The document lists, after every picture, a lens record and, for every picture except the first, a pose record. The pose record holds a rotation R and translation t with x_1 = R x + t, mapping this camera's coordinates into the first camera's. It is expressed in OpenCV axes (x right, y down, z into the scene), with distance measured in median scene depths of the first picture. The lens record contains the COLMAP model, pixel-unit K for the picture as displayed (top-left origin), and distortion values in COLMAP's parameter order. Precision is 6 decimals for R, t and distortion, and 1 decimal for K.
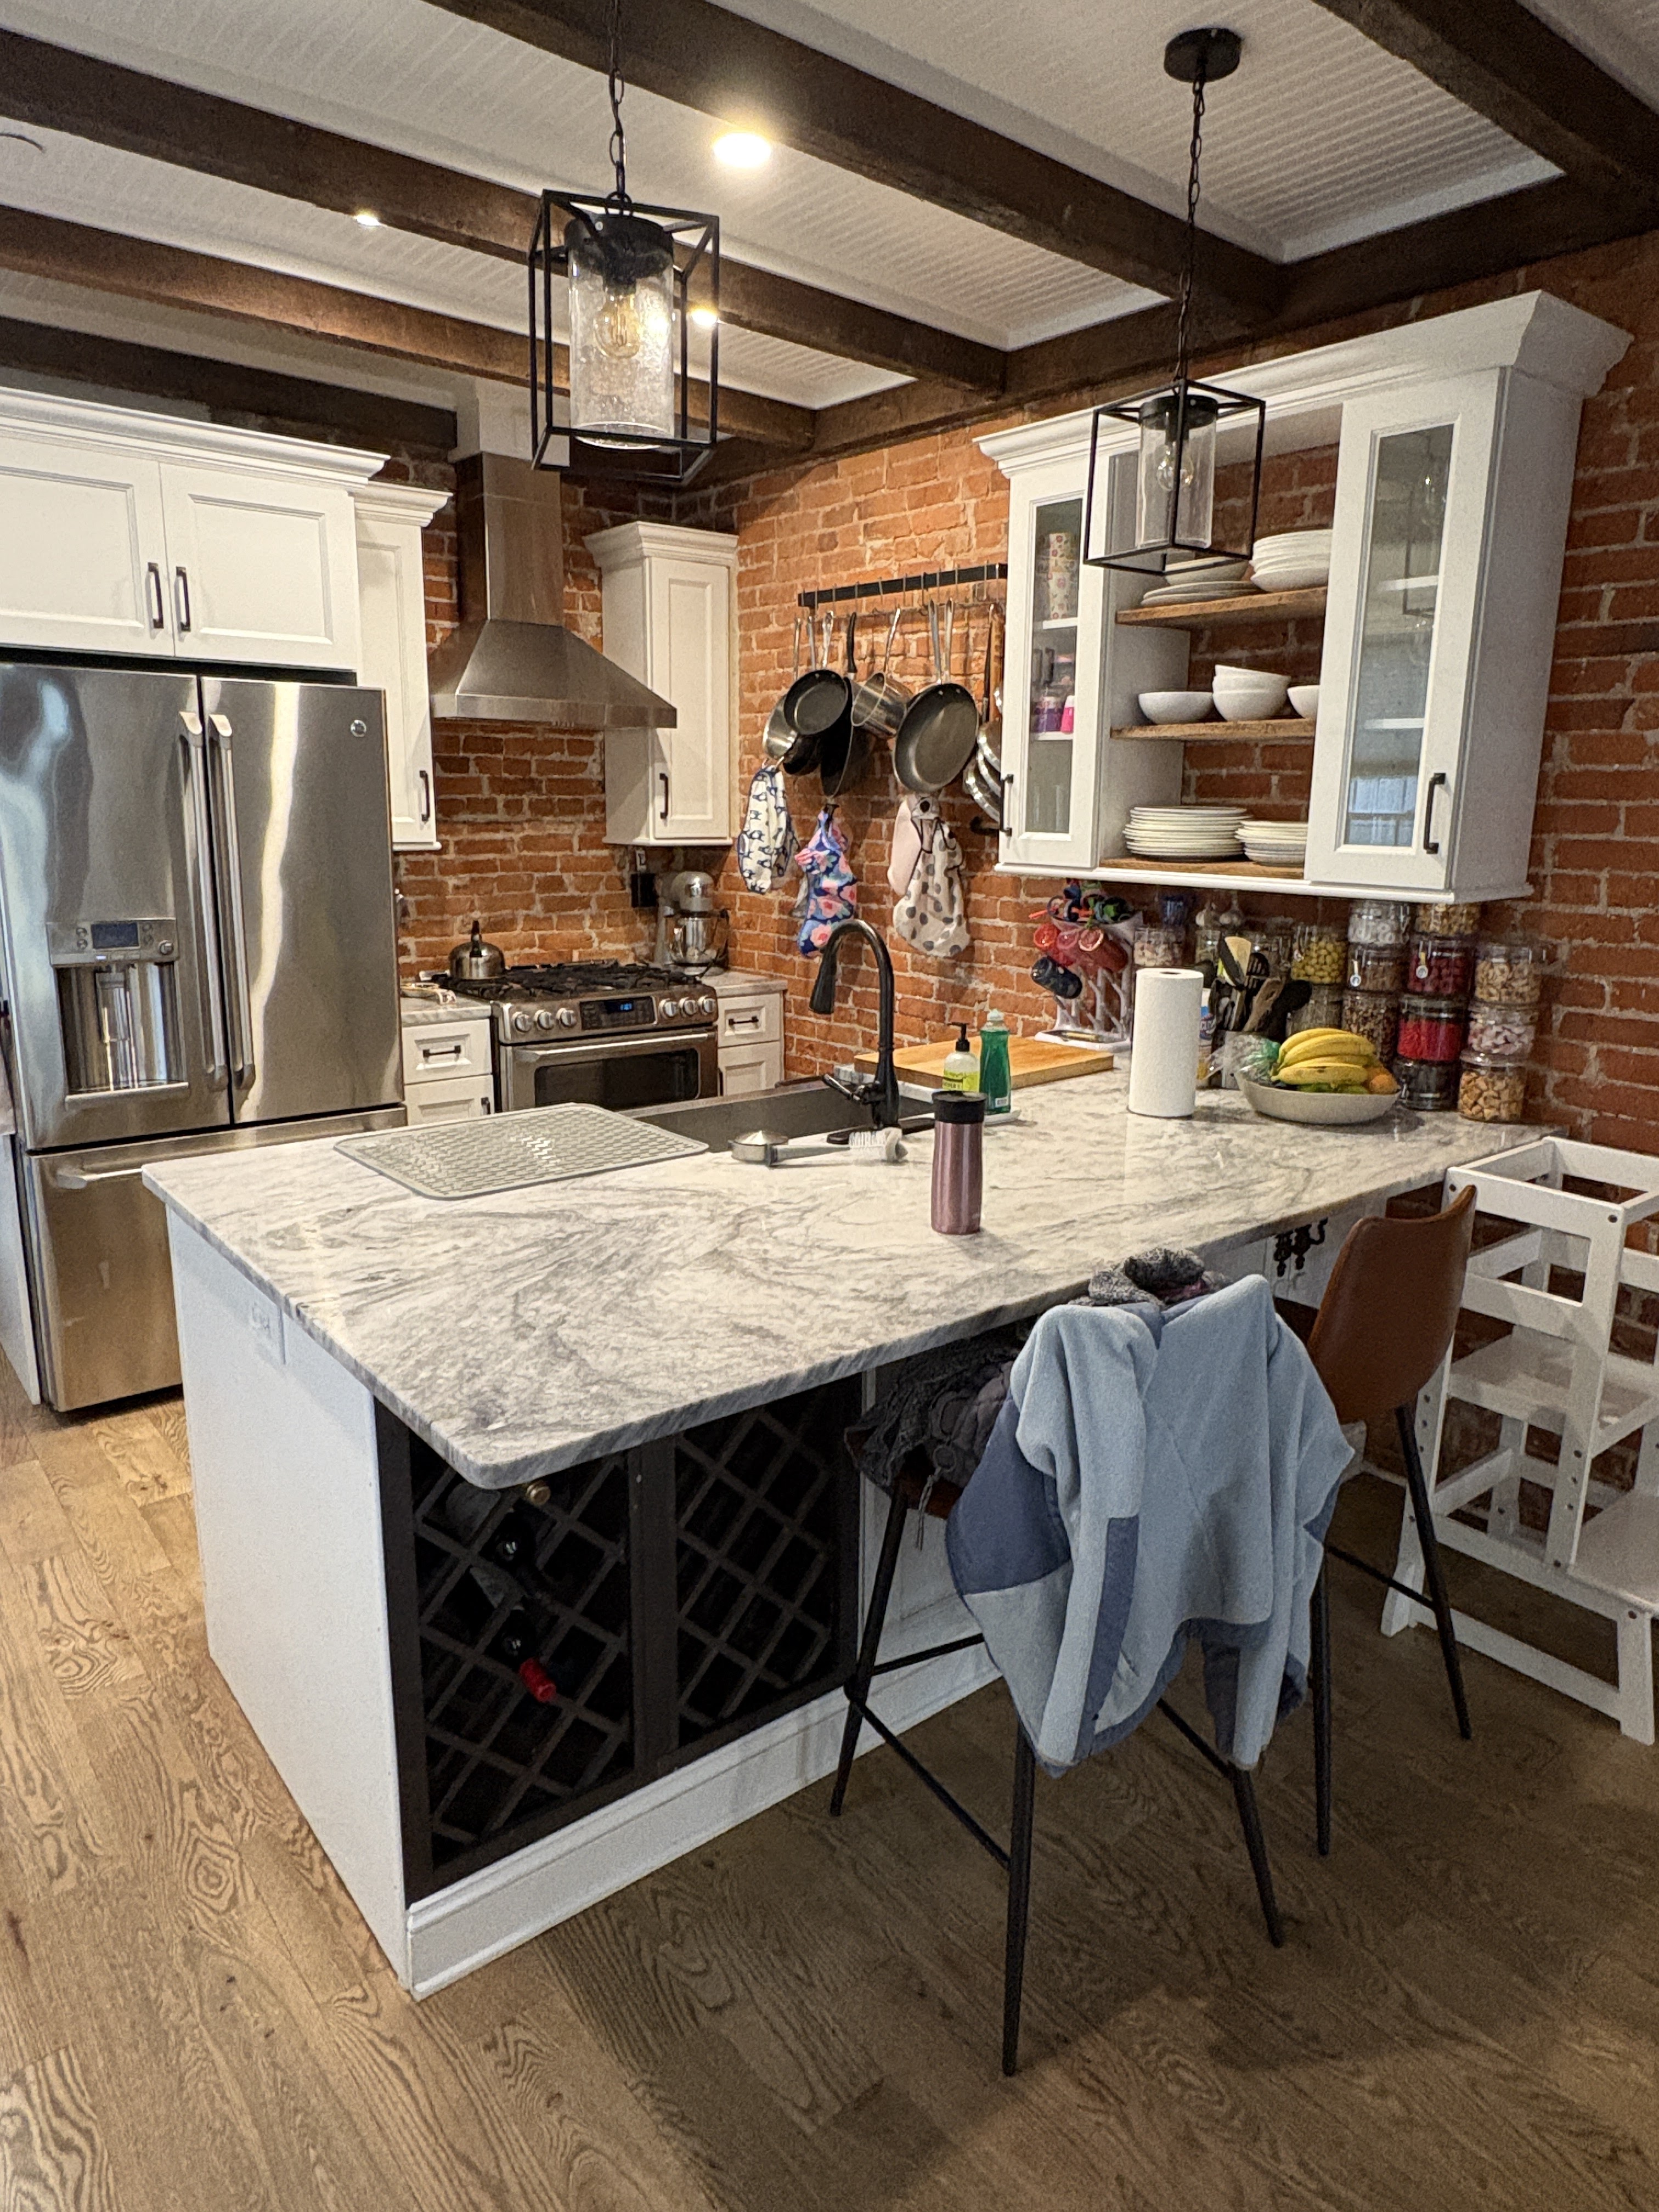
lens RADIAL K [[1358.5, 0, 823.0], [0, 1358.5, 1101.8], [0, 0, 1]] dist [-0.000556, -0.000260]
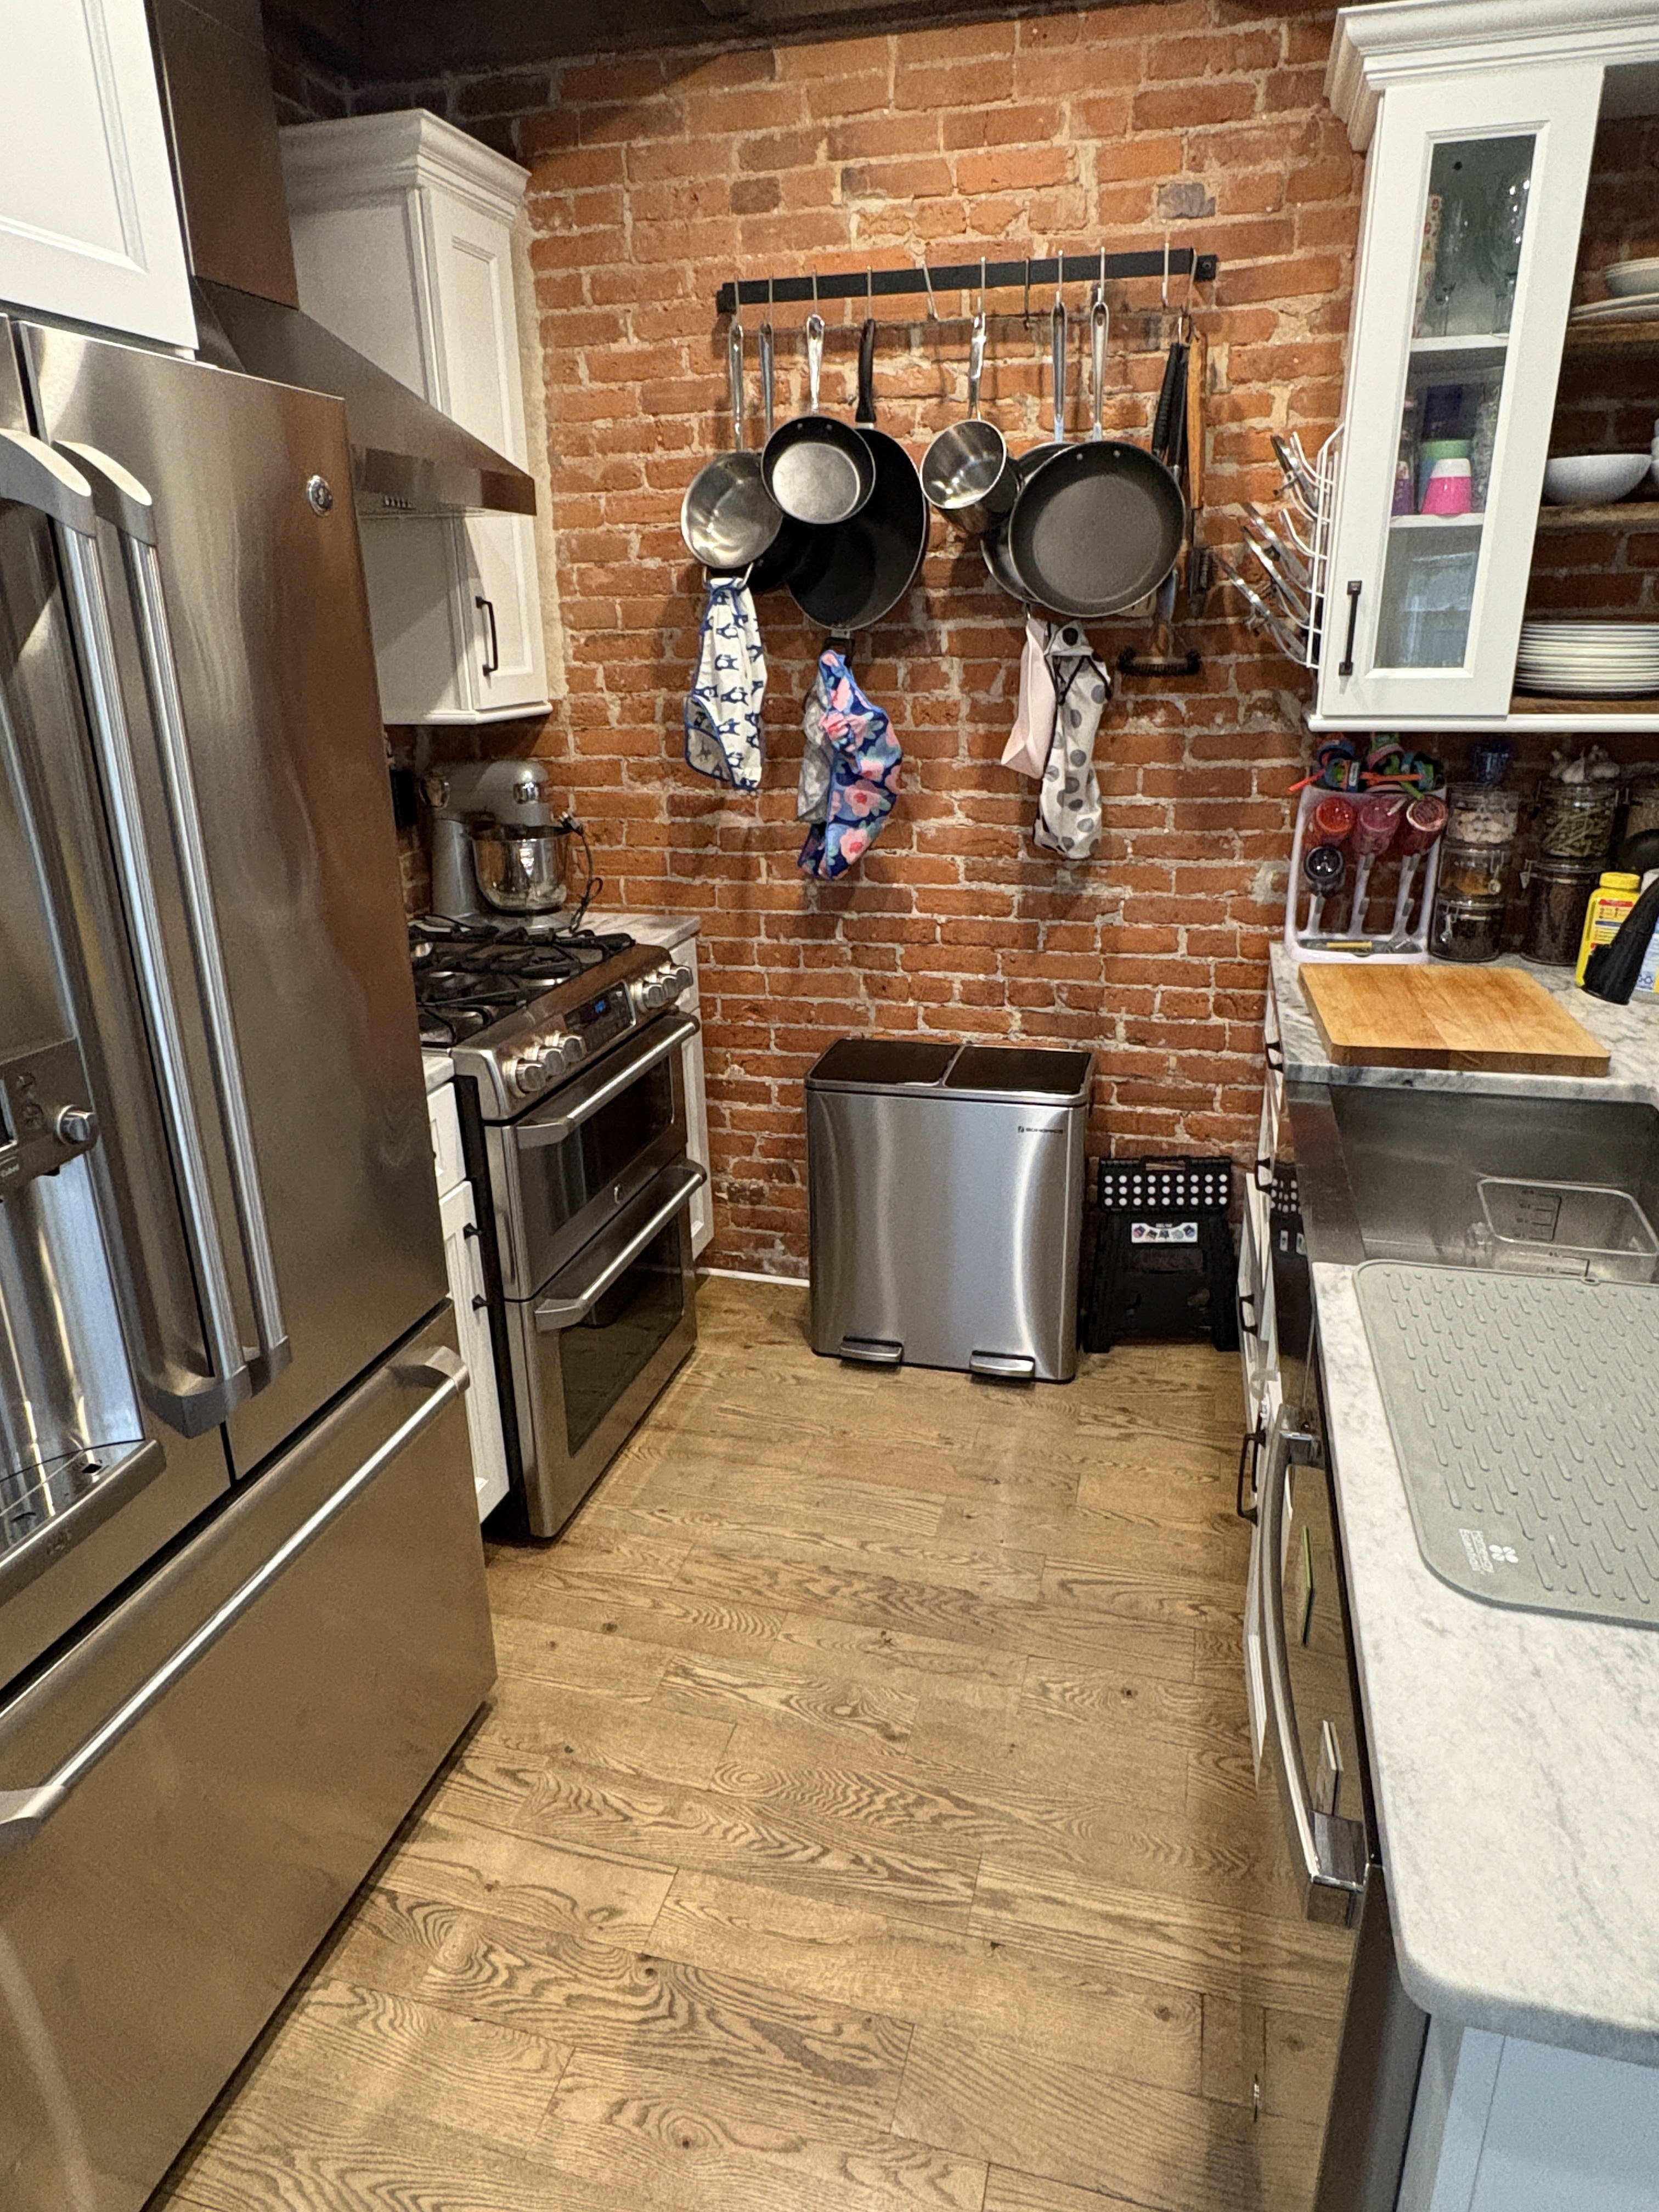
lens RADIAL K [[1358.5, 0, 834.7], [0, 1358.5, 1113.6], [0, 0, 1]] dist [-0.000556, -0.000260]
pose [[0.814383, -0.226437, 0.534327, -0.394115], [0.155601, 0.972222, 0.174851, -0.113971], [-0.559078, -0.059254, 0.826995, 0.457960]]
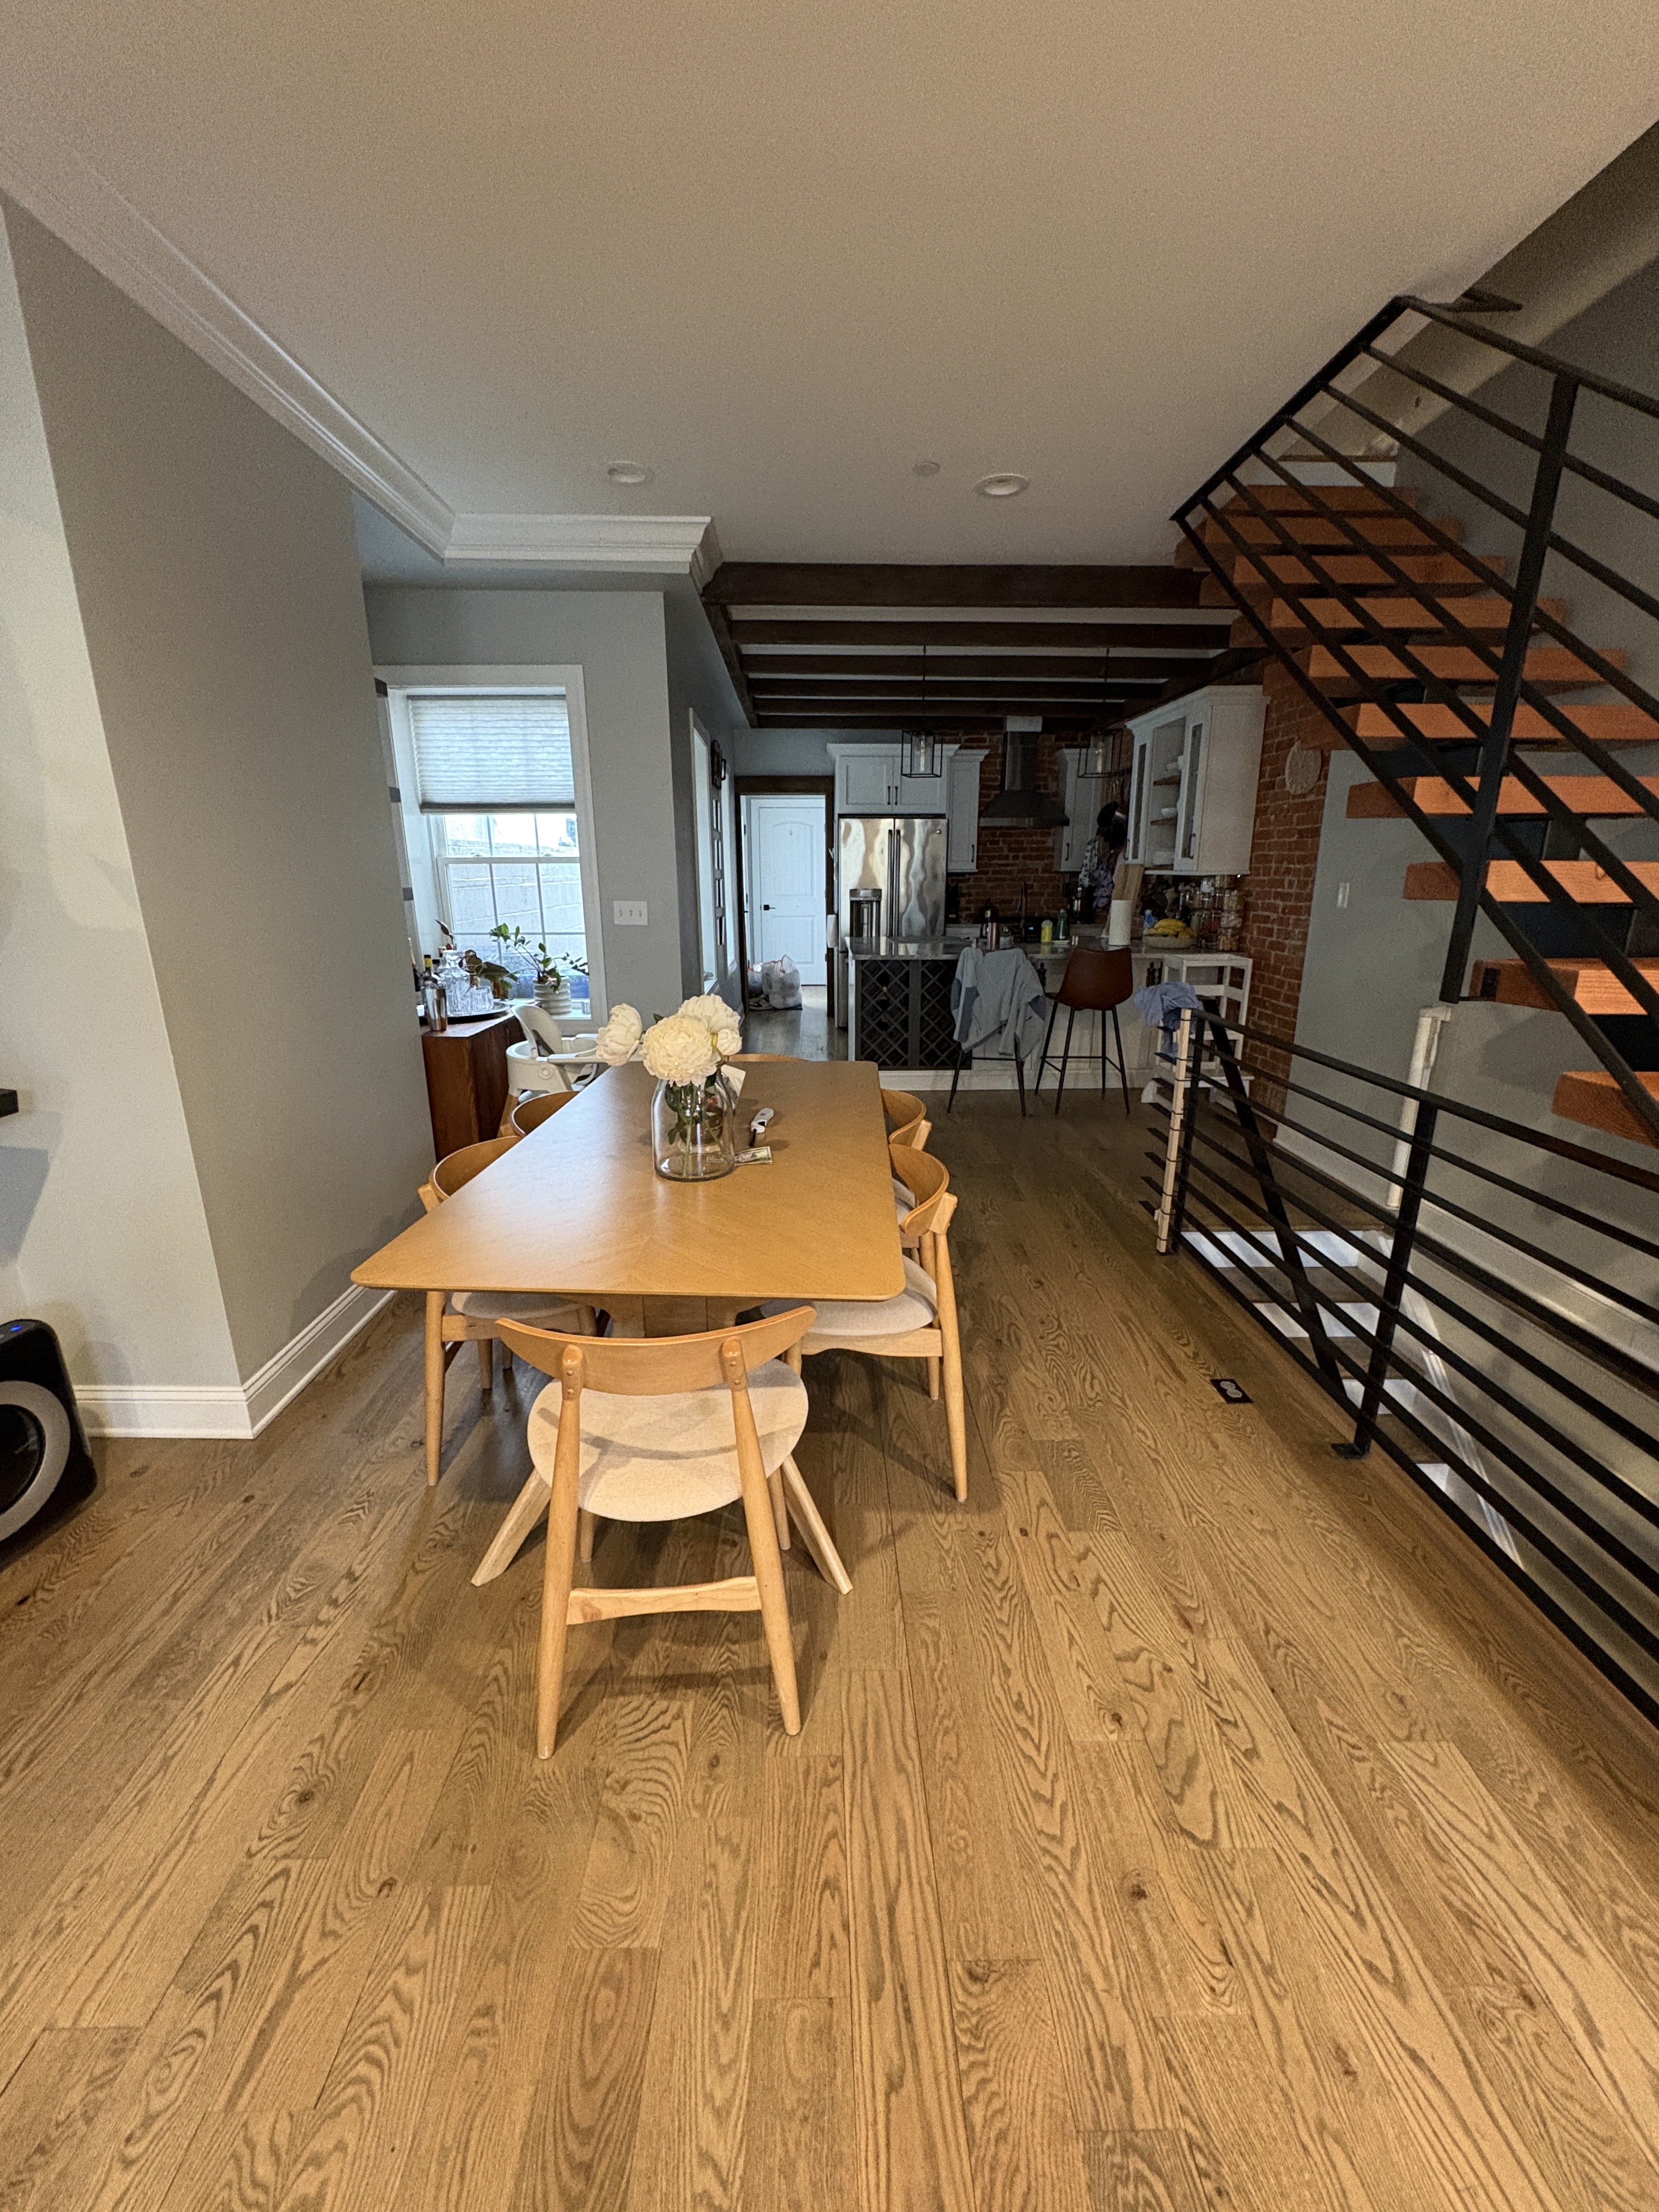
lens RADIAL K [[878.1, 0, 833.2], [0, 878.1, 1107.6], [0, 0, 1]] dist [-0.001778, -0.000060]
pose [[0.779452, 0.136857, -0.611330, 0.710660], [-0.107689, 0.990591, 0.084456, 0.188772], [0.617137, 0.000005, 0.786856, -0.674269]]
